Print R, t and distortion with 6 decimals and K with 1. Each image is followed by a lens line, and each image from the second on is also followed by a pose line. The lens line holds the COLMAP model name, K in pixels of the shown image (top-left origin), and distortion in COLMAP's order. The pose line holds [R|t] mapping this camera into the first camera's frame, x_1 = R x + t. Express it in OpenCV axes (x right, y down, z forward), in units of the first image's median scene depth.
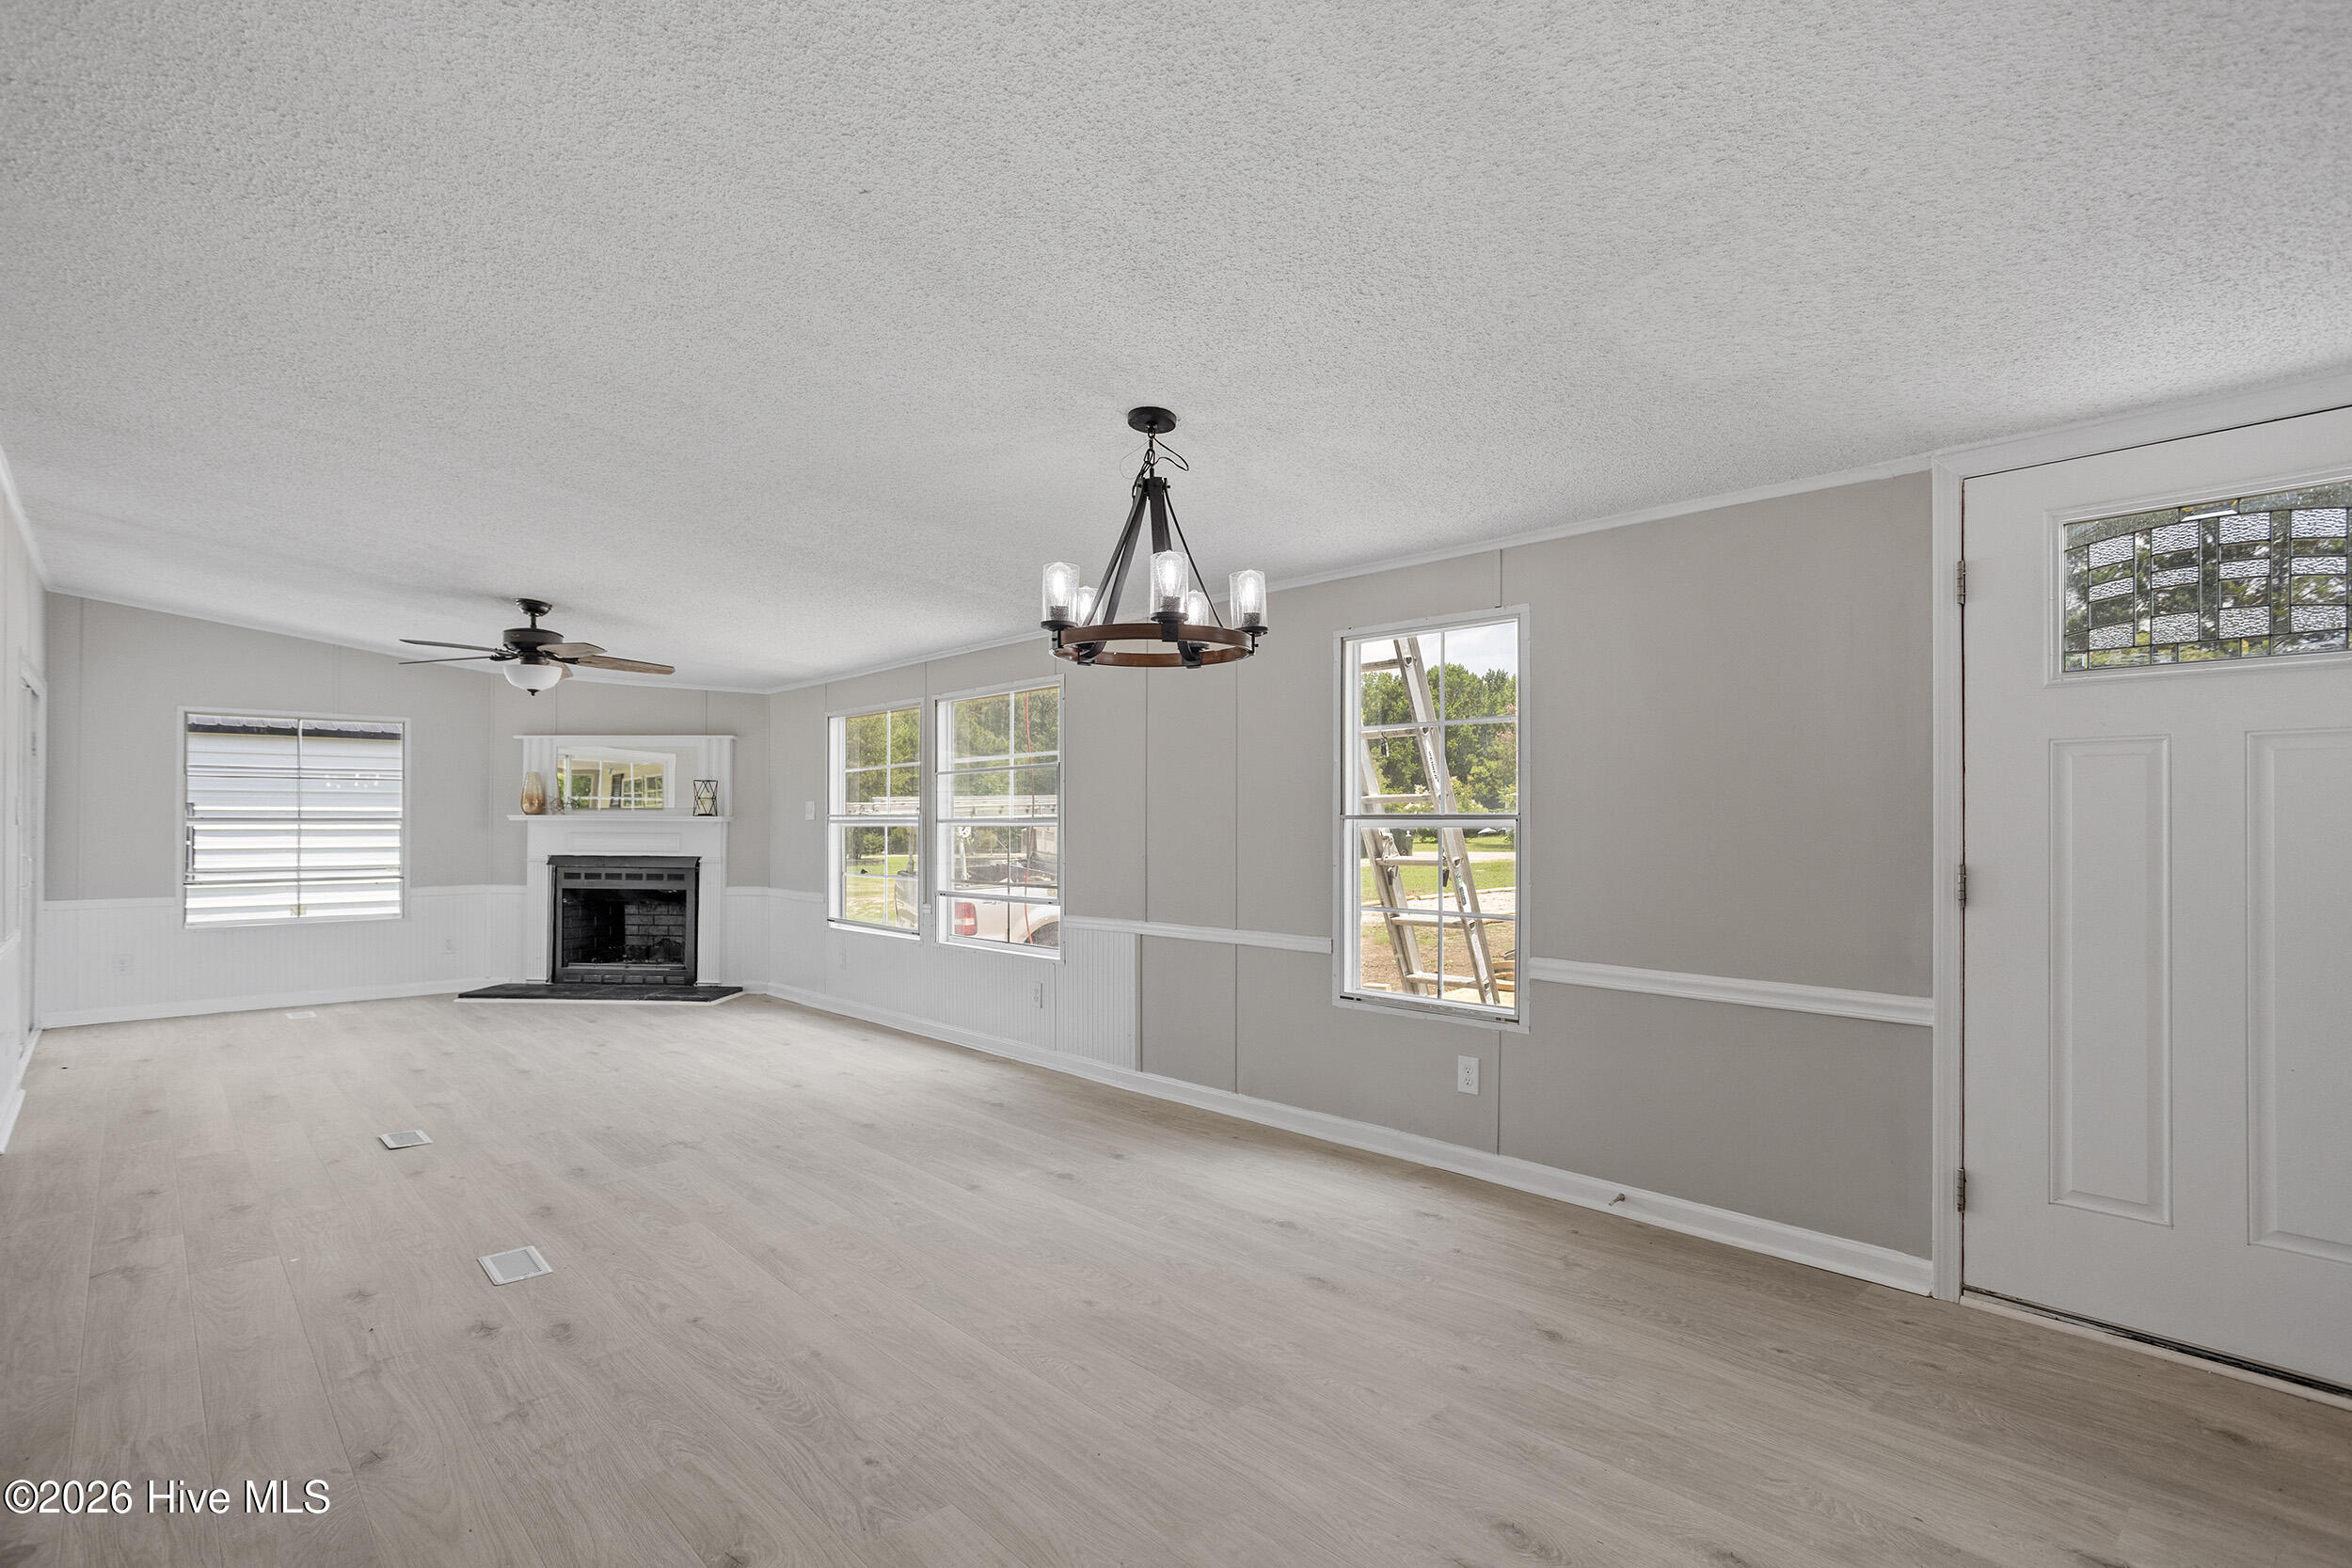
lens RADIAL K [[1147.7, 0, 1179.4], [0, 1147.7, 814.5], [0, 0, 1]] dist [-0.044257, 0.021887]
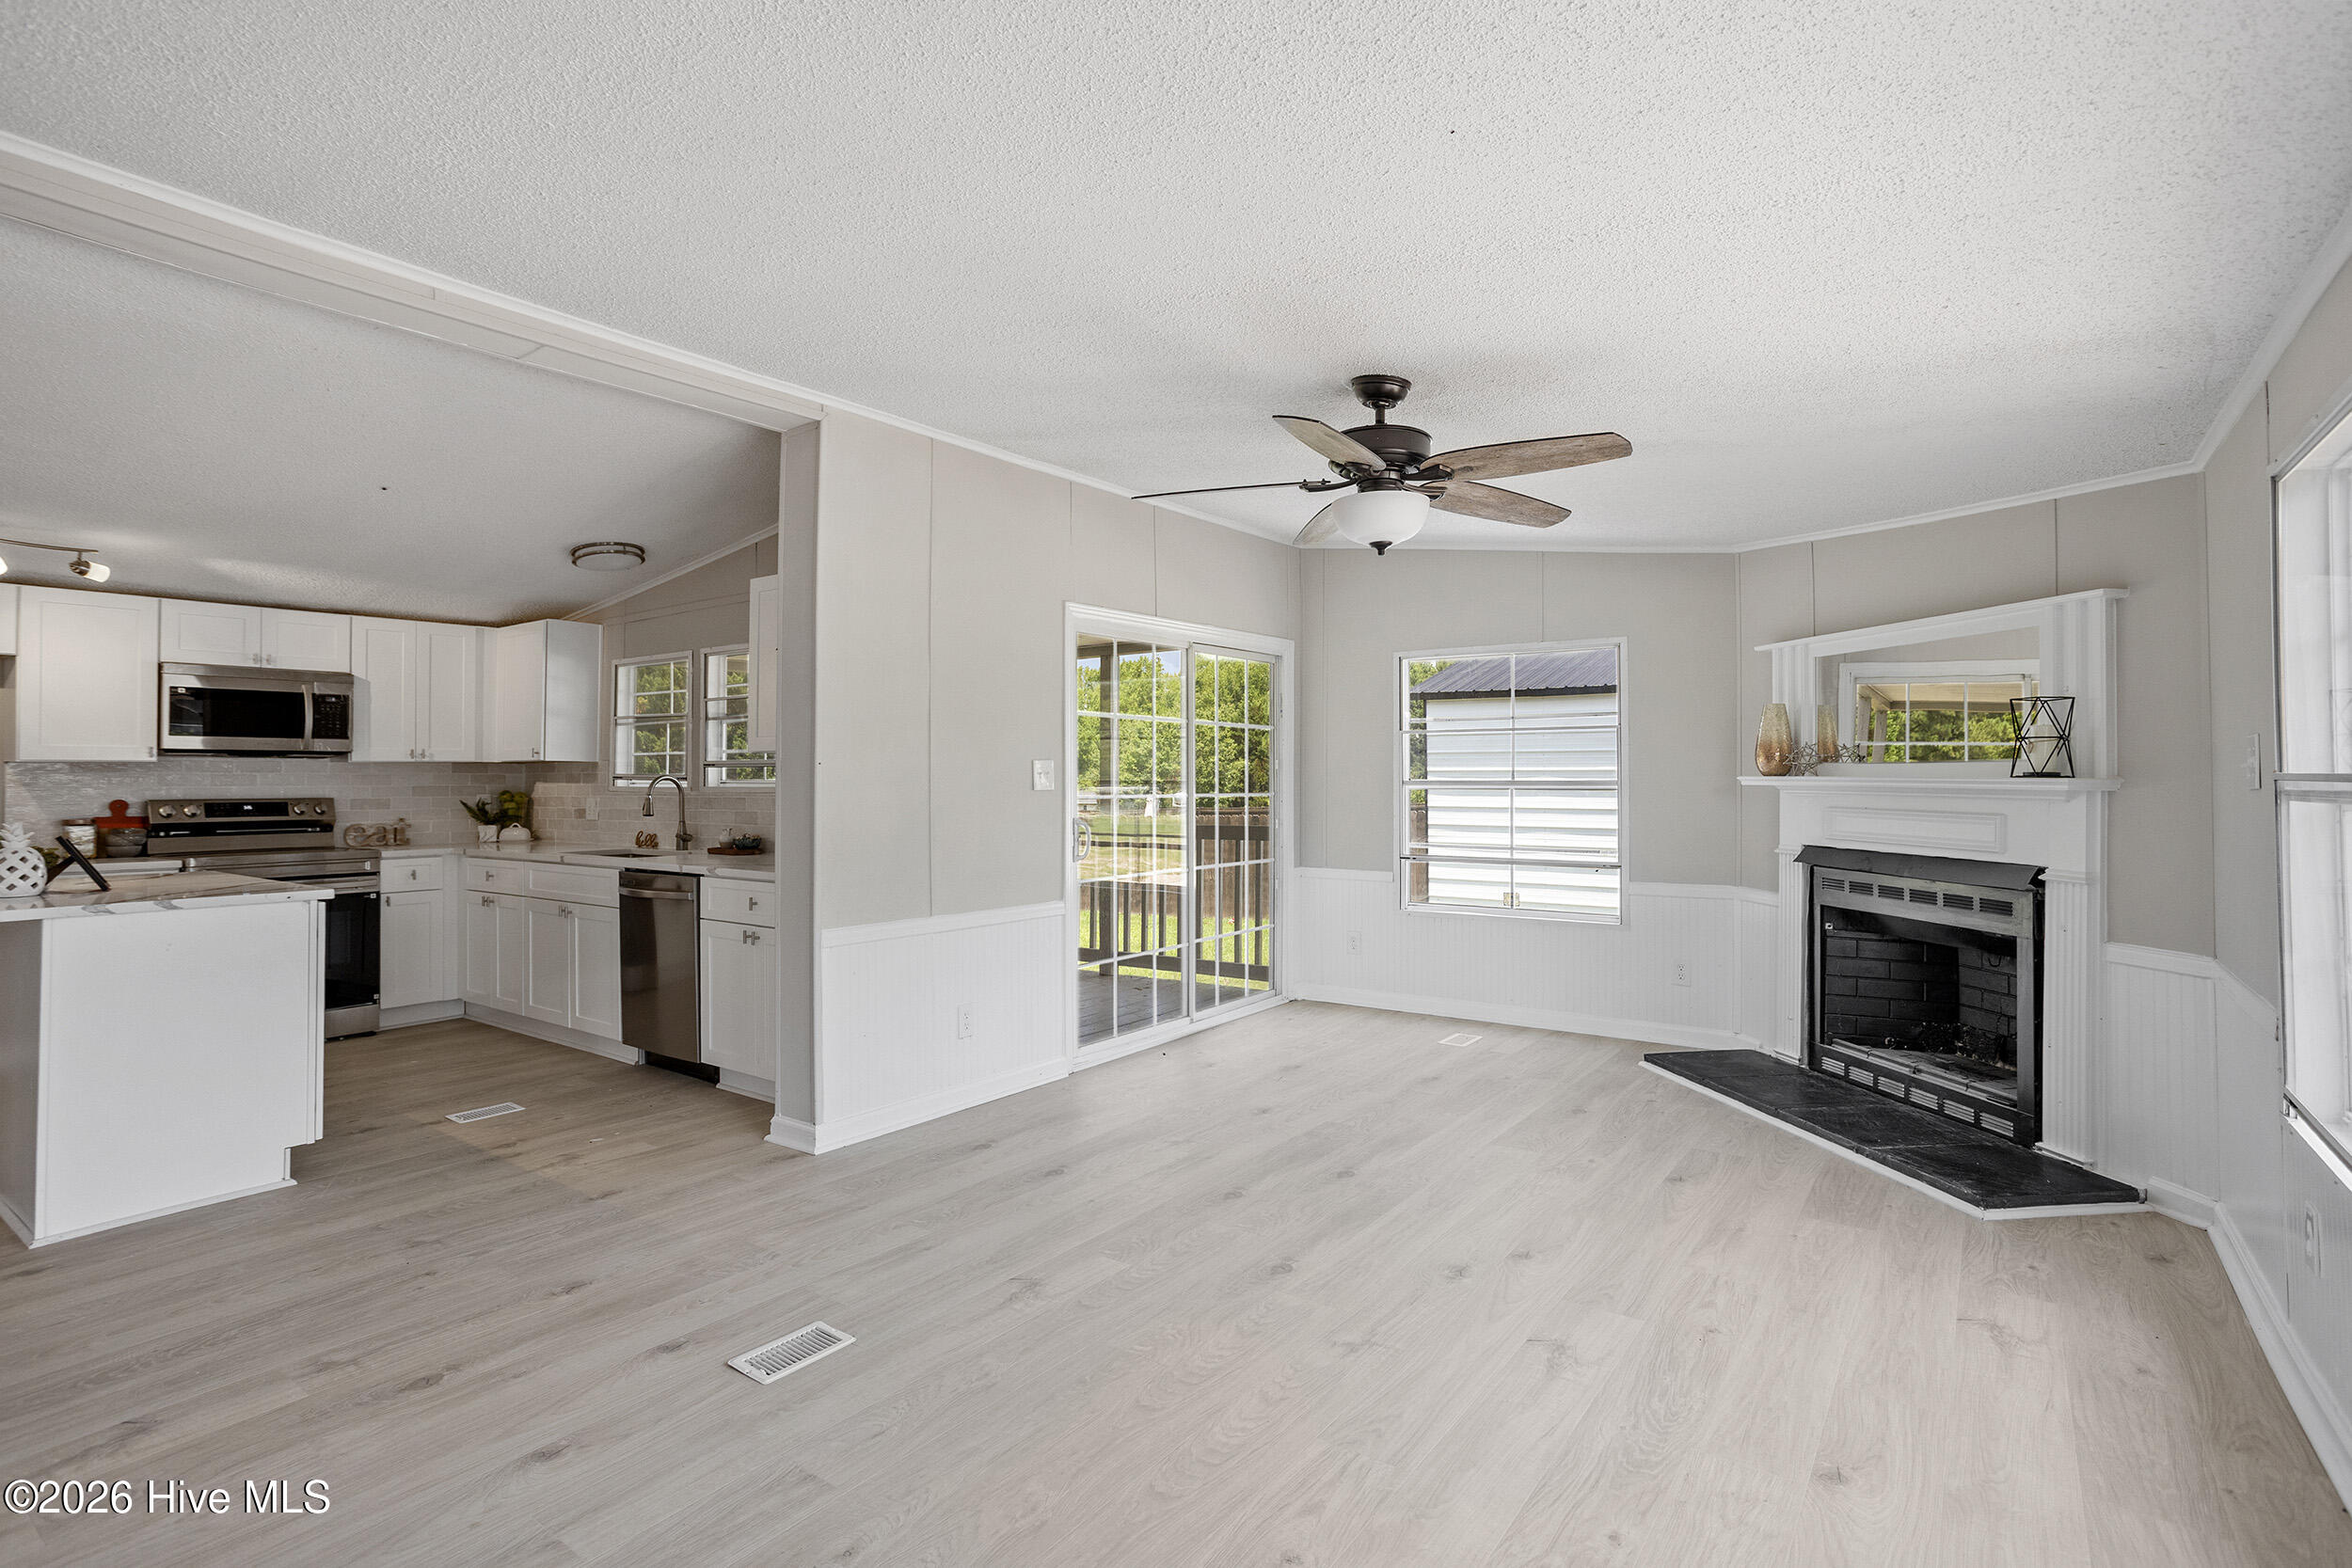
lens RADIAL K [[1147.7, 0, 1170.0], [0, 1147.7, 757.2], [0, 0, 1]] dist [-0.044257, 0.021887]
pose [[0.187580, -0.018543, -0.982074, -0.059177], [0.005364, 0.999826, -0.017854, -0.000804], [0.982235, -0.001919, 0.187647, 0.755538]]
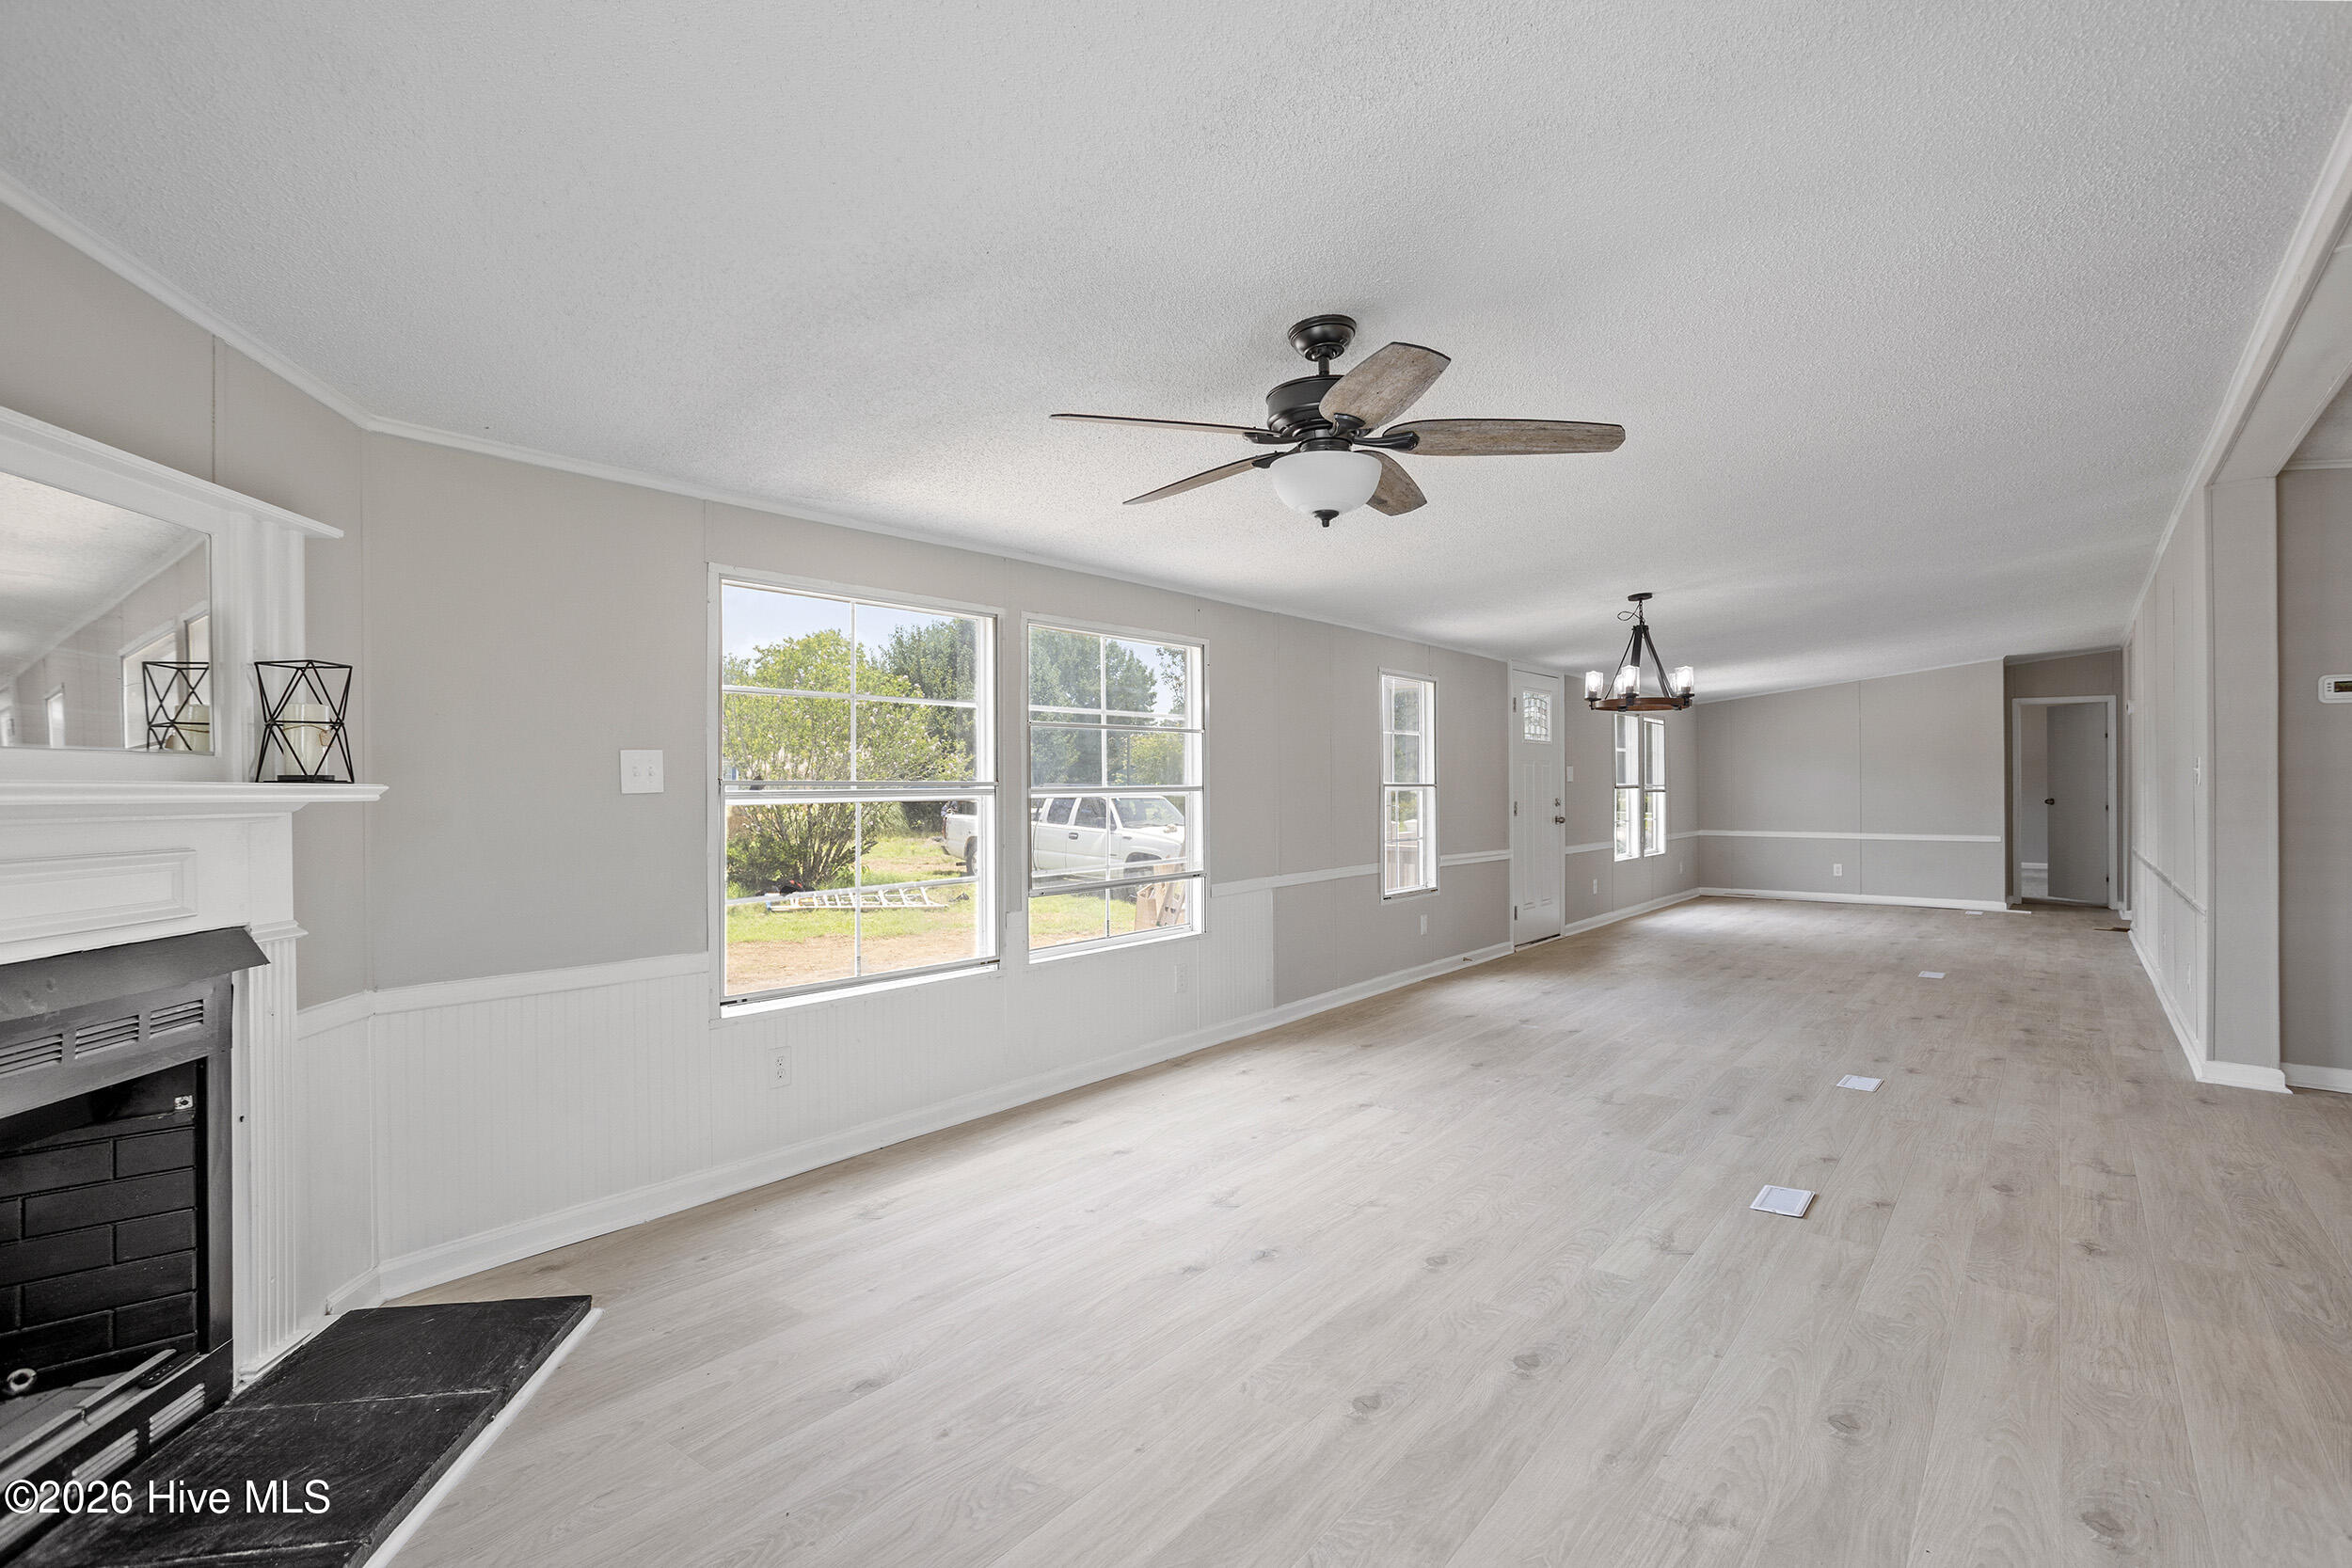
lens RADIAL K [[1147.7, 0, 1203.7], [0, 1147.7, 798.5], [0, 0, 1]] dist [-0.044257, 0.021887]
pose [[-0.172005, -0.009898, 0.985046, -0.964836], [-0.000246, 0.999950, 0.010005, 0.003110], [-0.985096, 0.001479, -0.171999, 1.066062]]
